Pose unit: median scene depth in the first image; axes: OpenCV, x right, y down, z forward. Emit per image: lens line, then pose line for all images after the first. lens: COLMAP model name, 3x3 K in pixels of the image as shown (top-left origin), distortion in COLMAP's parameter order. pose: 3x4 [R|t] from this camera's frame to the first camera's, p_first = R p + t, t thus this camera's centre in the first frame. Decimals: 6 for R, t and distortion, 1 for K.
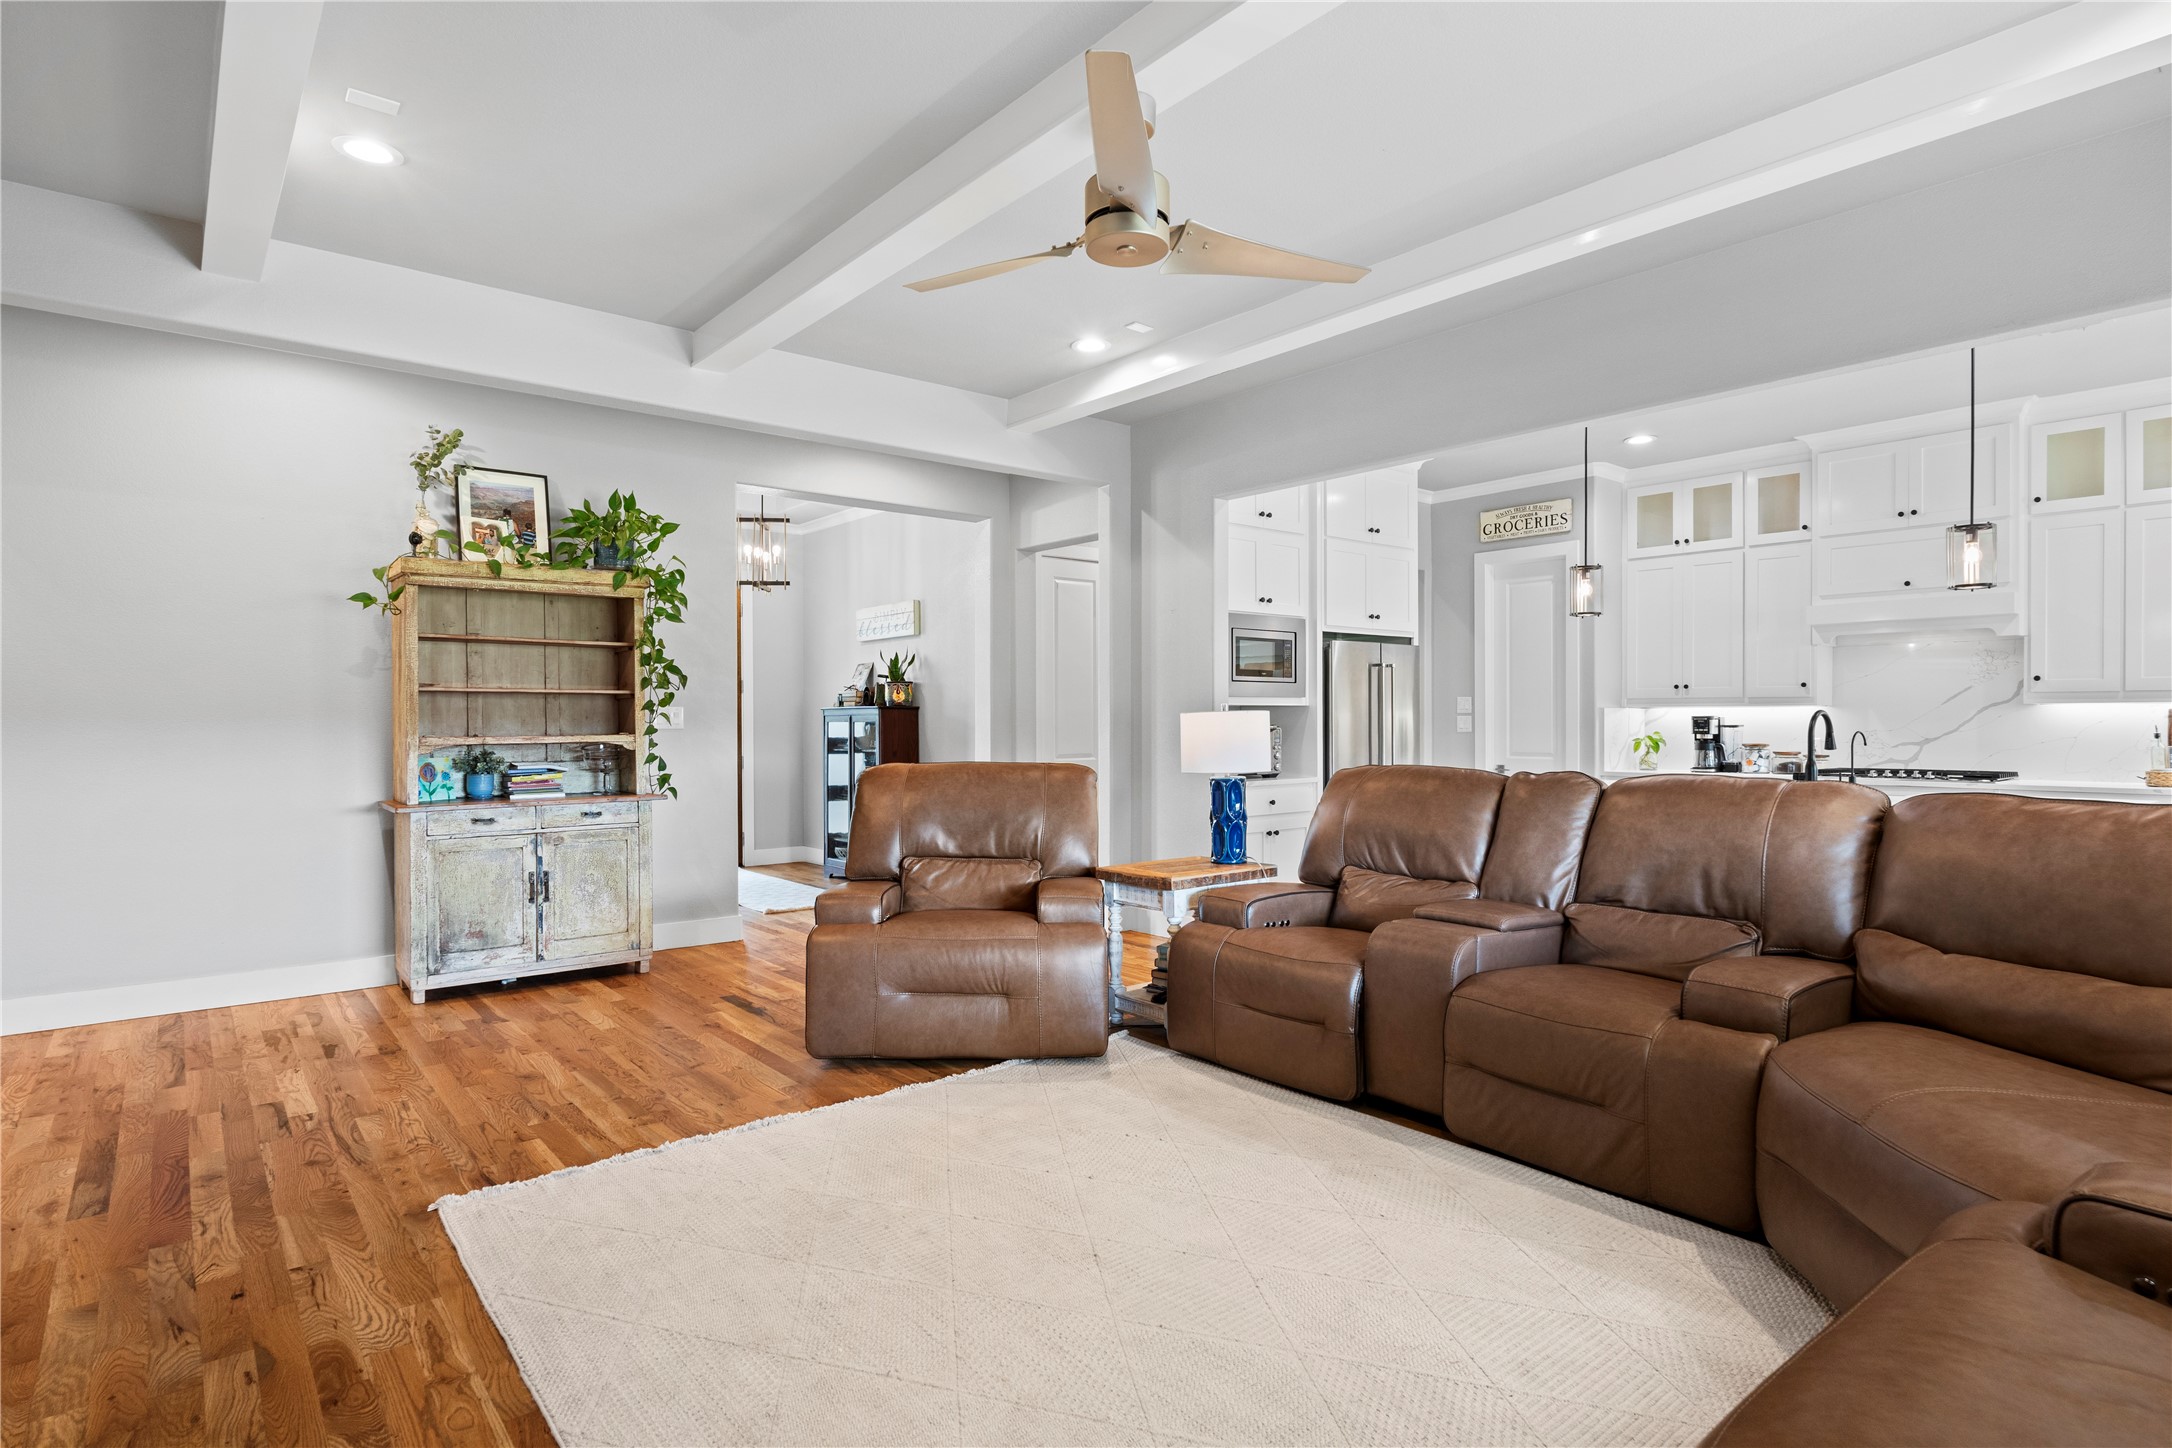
lens RADIAL K [[1125.8, 0, 1086.0], [0, 1125.8, 724.0], [0, 0, 1]] dist [-0.002524, -0.000513]
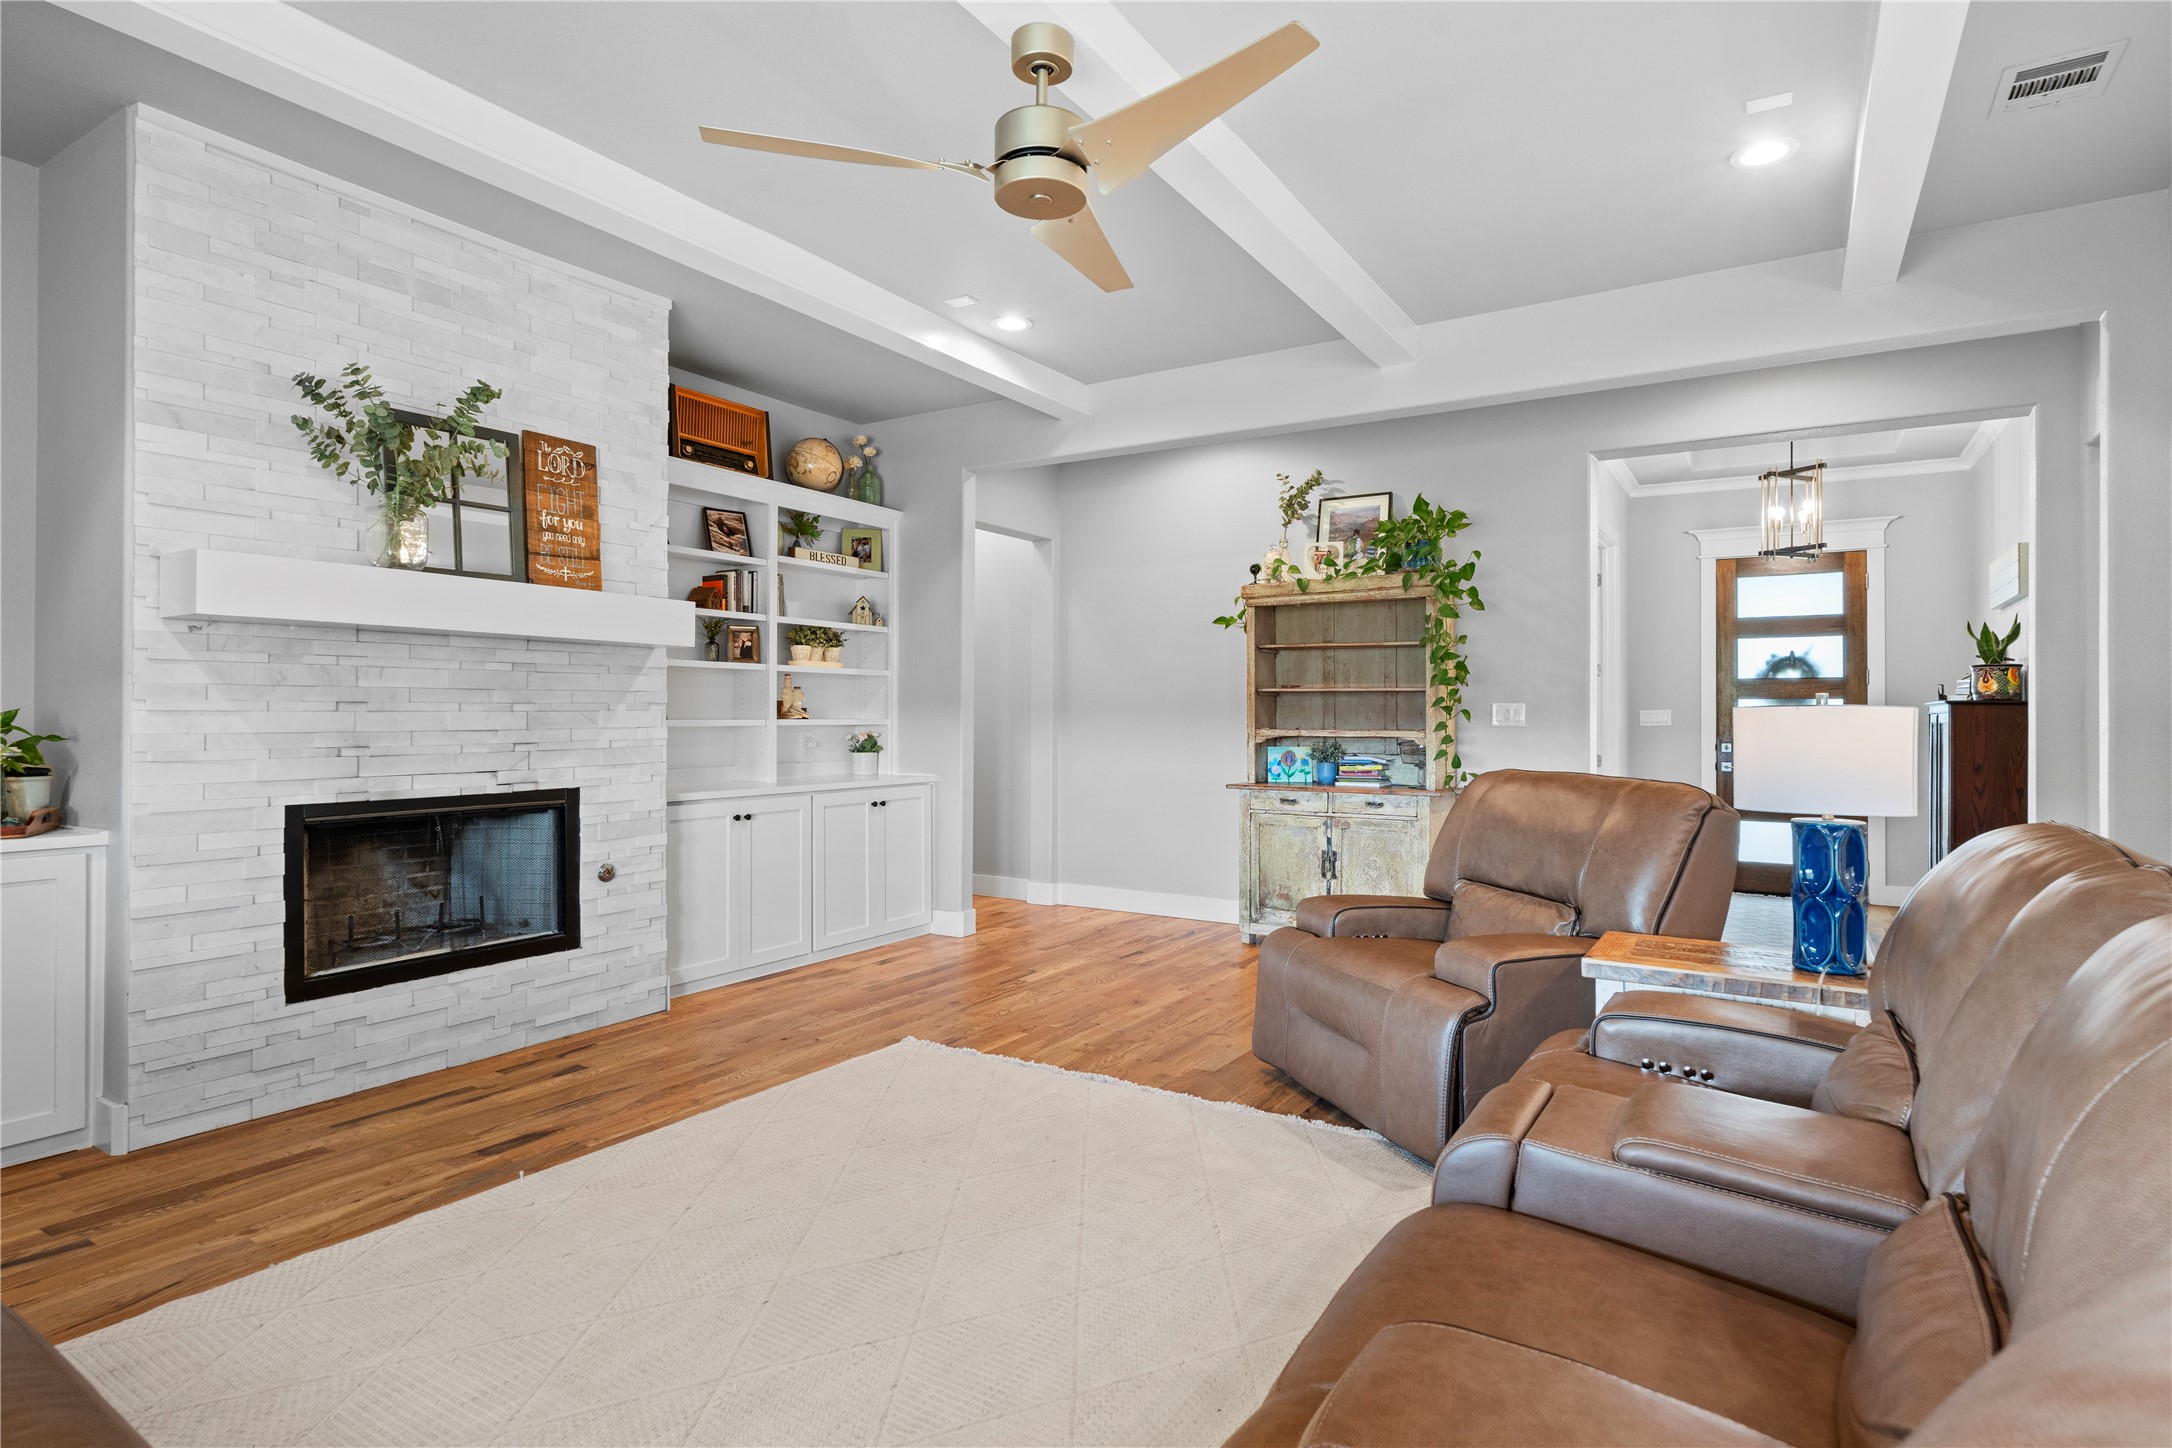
lens RADIAL K [[1113.7, 0, 1086.0], [0, 1113.7, 724.0], [0, 0, 1]] dist [-0.003092, -0.000064]
pose [[0.315552, 0.012504, -0.948826, 0.514291], [-0.010347, 0.999899, 0.009736, -0.004073], [0.948852, 0.006746, 0.315649, 0.437689]]
